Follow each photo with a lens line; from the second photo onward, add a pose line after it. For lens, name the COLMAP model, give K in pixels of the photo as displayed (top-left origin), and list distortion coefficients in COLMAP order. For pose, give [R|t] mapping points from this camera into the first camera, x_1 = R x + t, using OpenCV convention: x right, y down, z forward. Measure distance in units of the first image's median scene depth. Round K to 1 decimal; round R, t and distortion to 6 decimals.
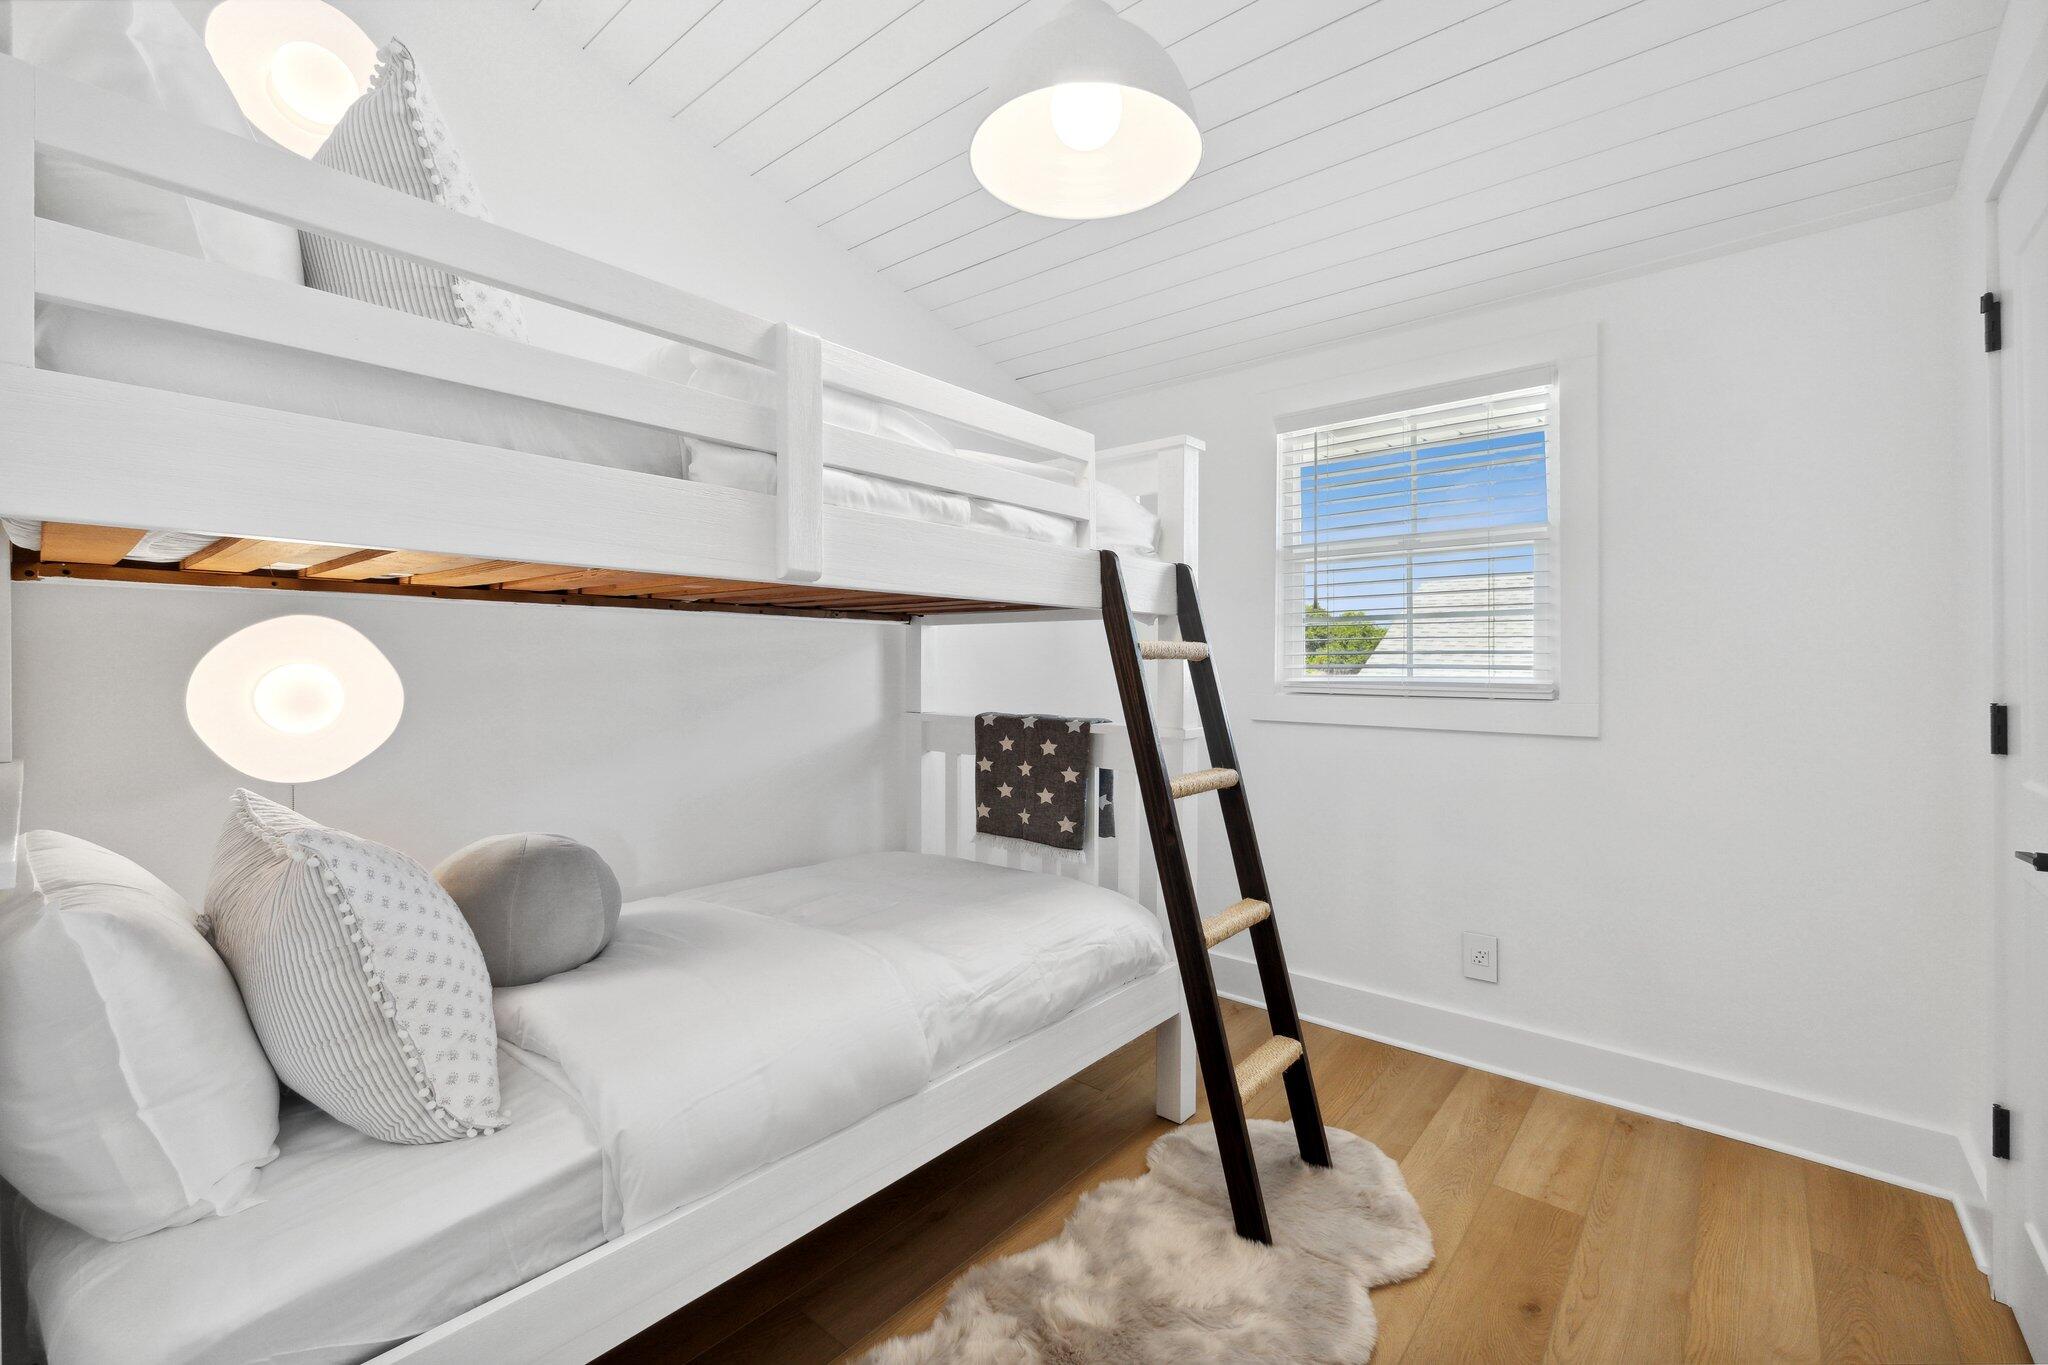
lens RADIAL K [[866.4, 0, 1026.5], [0, 866.4, 666.3], [0, 0, 1]] dist [-0.007375, 0.000250]
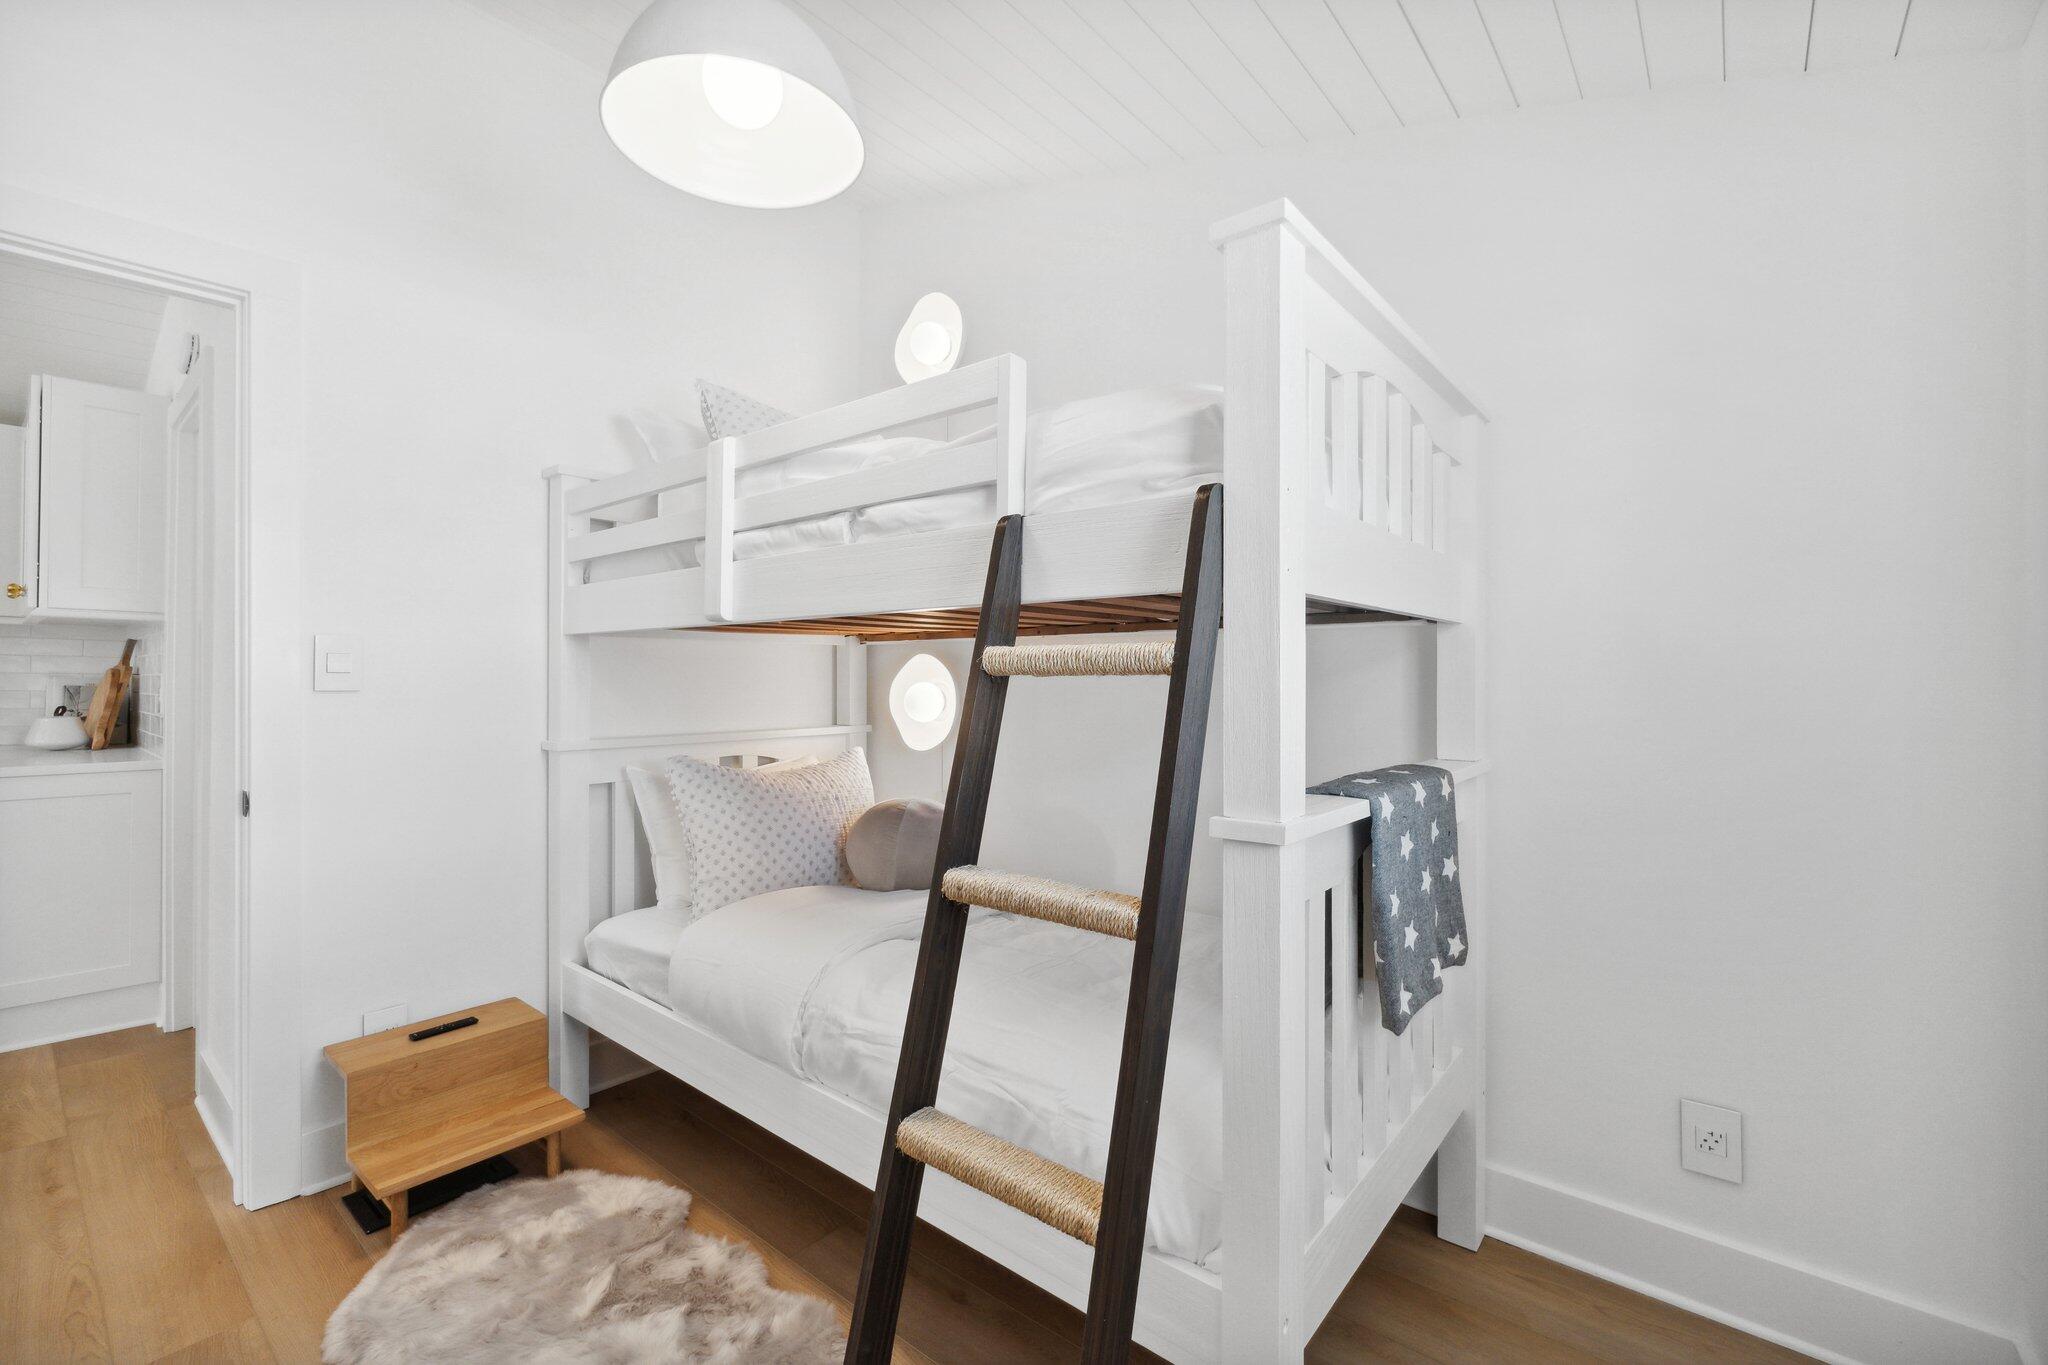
lens RADIAL K [[866.4, 0, 1028.0], [0, 866.4, 682.7], [0, 0, 1]] dist [-0.007375, 0.000250]
pose [[0.017489, -0.004942, -0.999835, 0.917058], [-0.013800, 0.999891, -0.005184, -0.000663], [0.999752, 0.013888, 0.017419, 1.198308]]
